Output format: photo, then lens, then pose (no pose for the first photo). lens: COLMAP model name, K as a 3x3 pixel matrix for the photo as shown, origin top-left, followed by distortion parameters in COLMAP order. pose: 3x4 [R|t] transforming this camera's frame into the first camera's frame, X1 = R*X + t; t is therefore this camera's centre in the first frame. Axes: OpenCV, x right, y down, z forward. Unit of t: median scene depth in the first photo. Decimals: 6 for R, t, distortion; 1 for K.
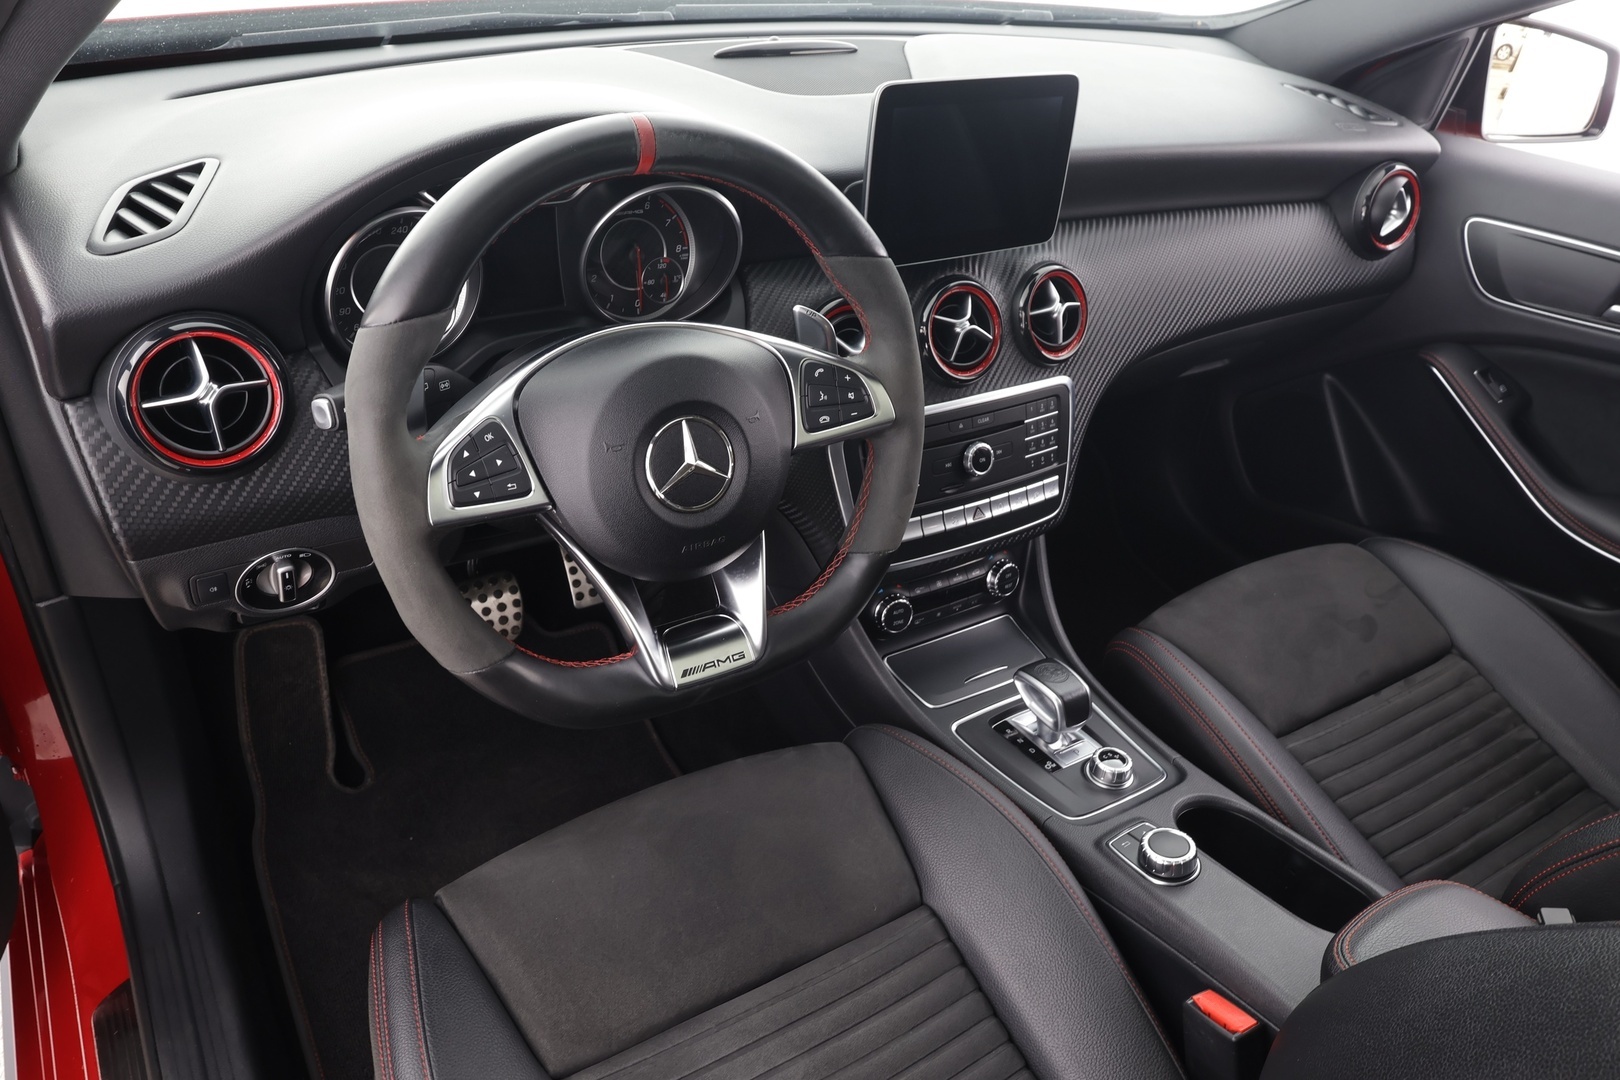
lens RADIAL K [[1169.9, 0, 810.0], [0, 1169.9, 540.0], [0, 0, 1]] dist [-0.002657, -0.003728]
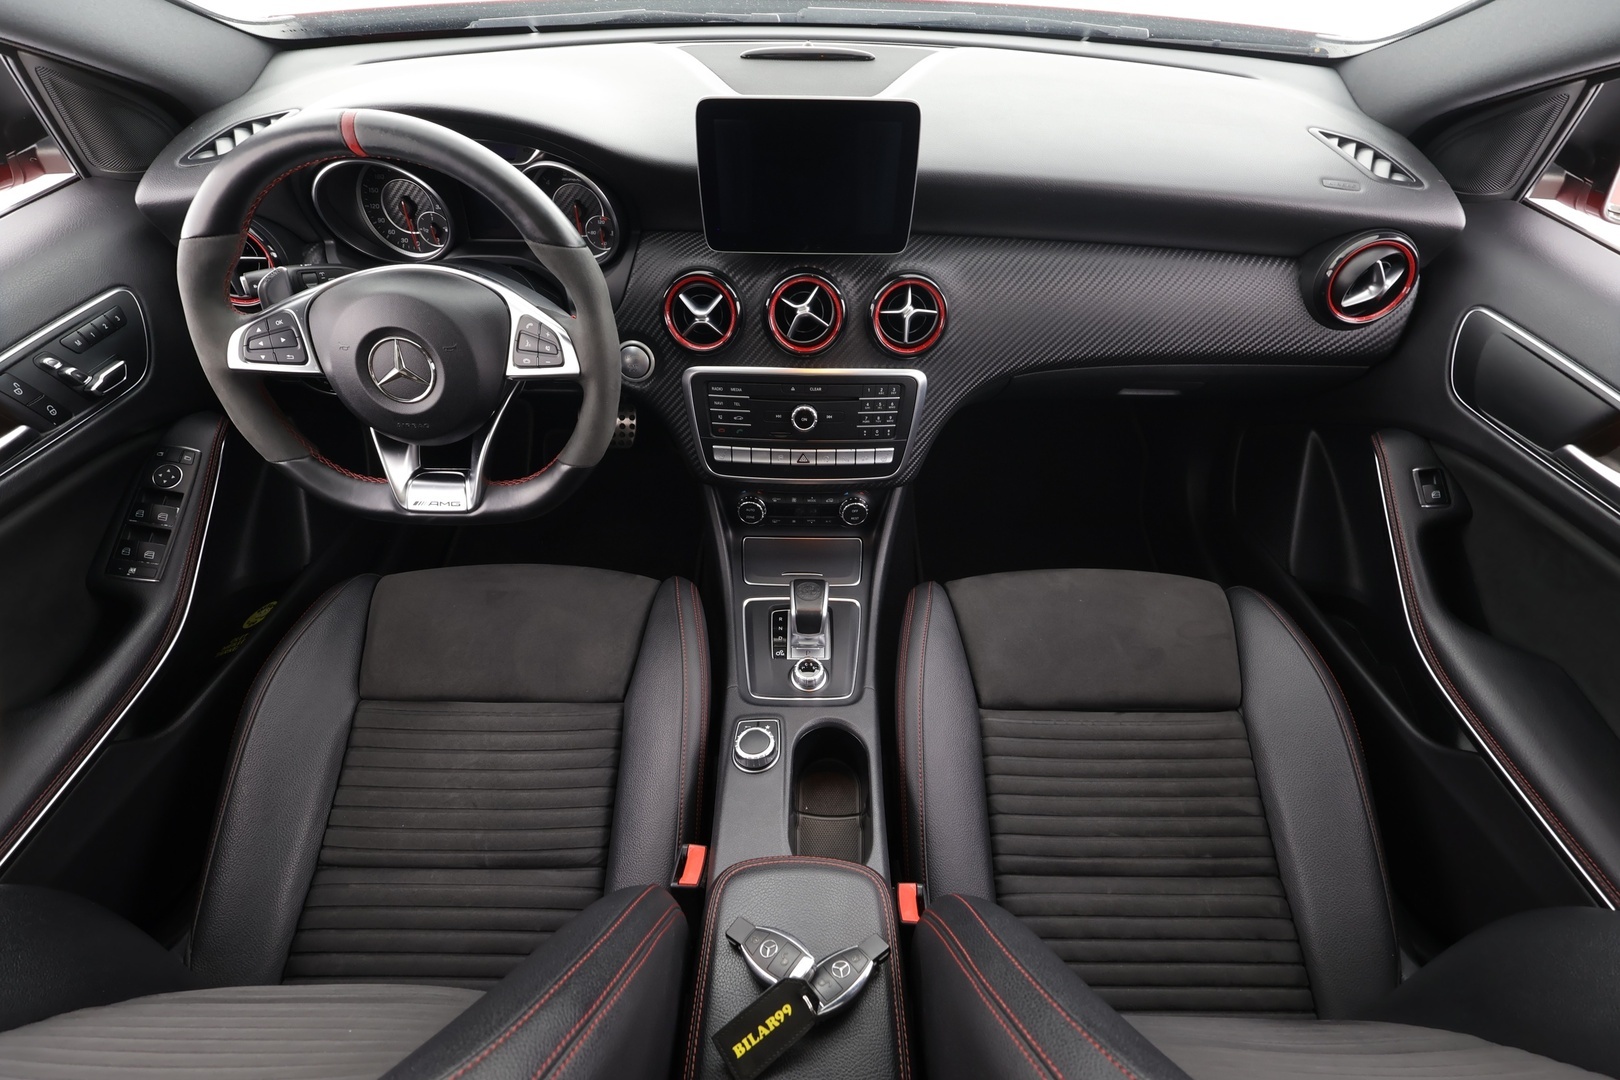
lens RADIAL K [[743.5, 0, 810.0], [0, 743.5, 540.0], [0, 0, 1]] dist [-0.003377, -0.000257]
pose [[0.844143, 0.341282, -0.413460, 0.517100], [-0.247005, 0.932060, 0.265052, -0.157521], [0.475827, -0.121615, 0.871090, 0.266993]]
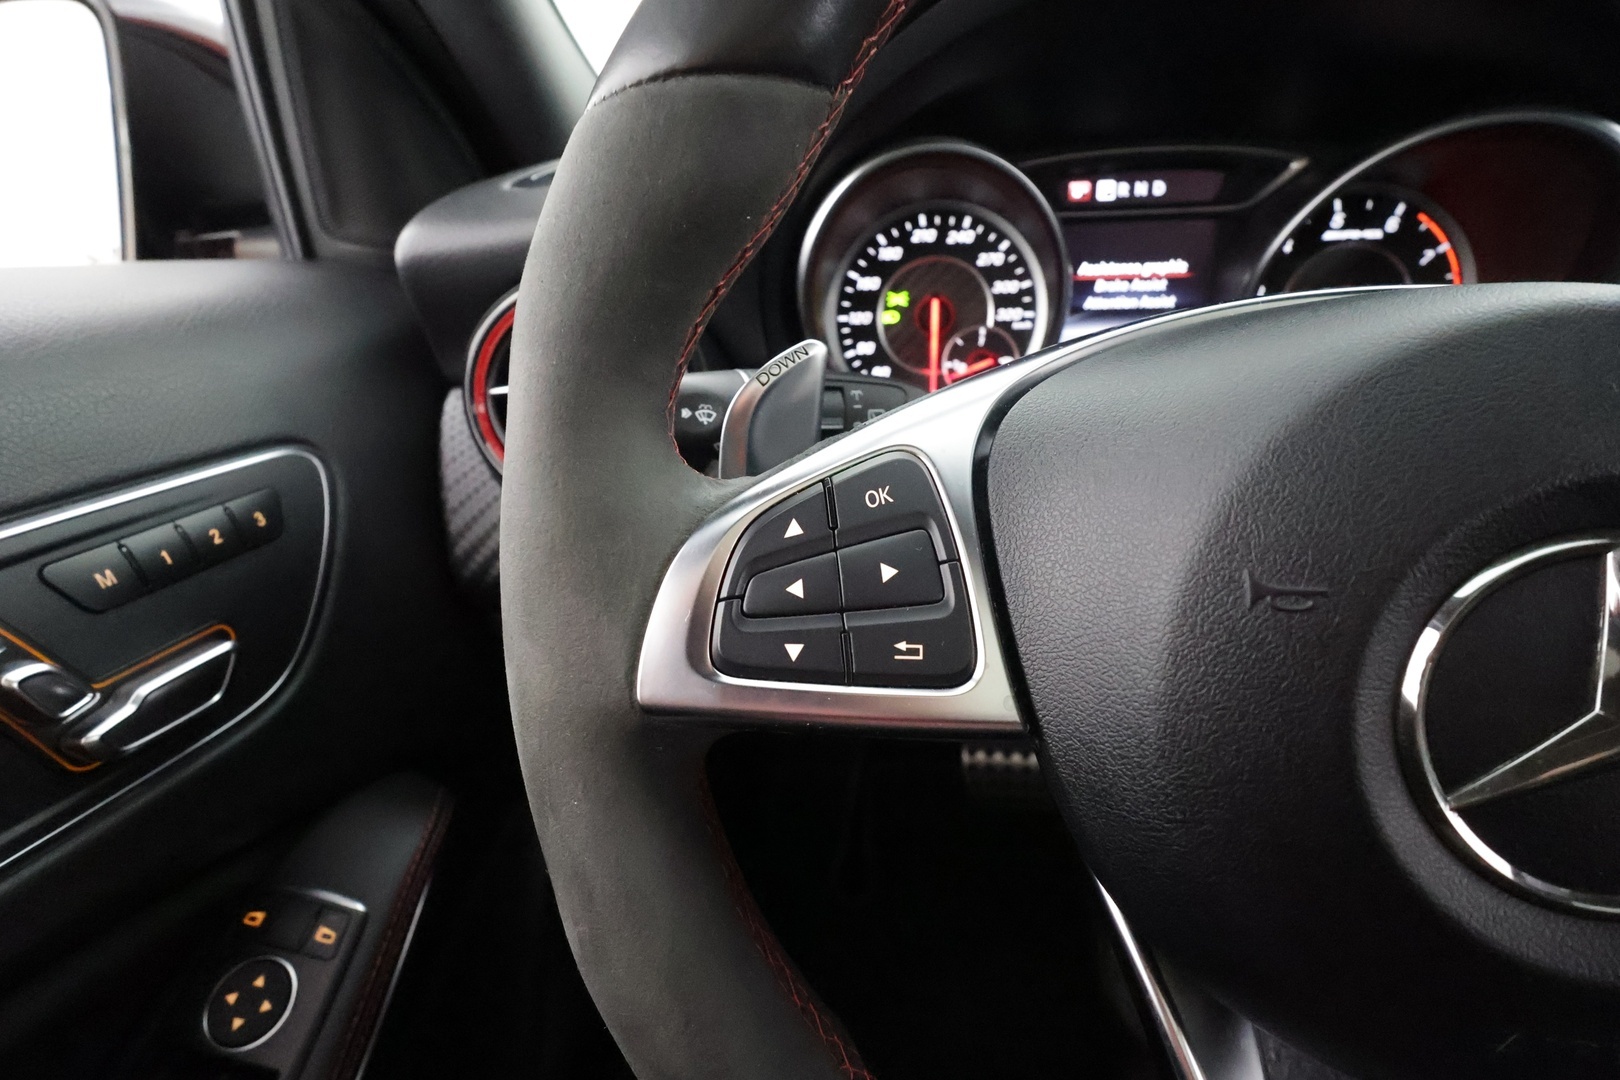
lens RADIAL K [[743.5, 0, 810.0], [0, 743.5, 540.0], [0, 0, 1]] dist [-0.003377, -0.000257]
pose [[0.763200, 0.169959, -0.623409, -0.092883], [-0.264616, 0.962386, -0.061580, -0.034834], [0.589494, 0.211962, 0.779467, 0.504006]]
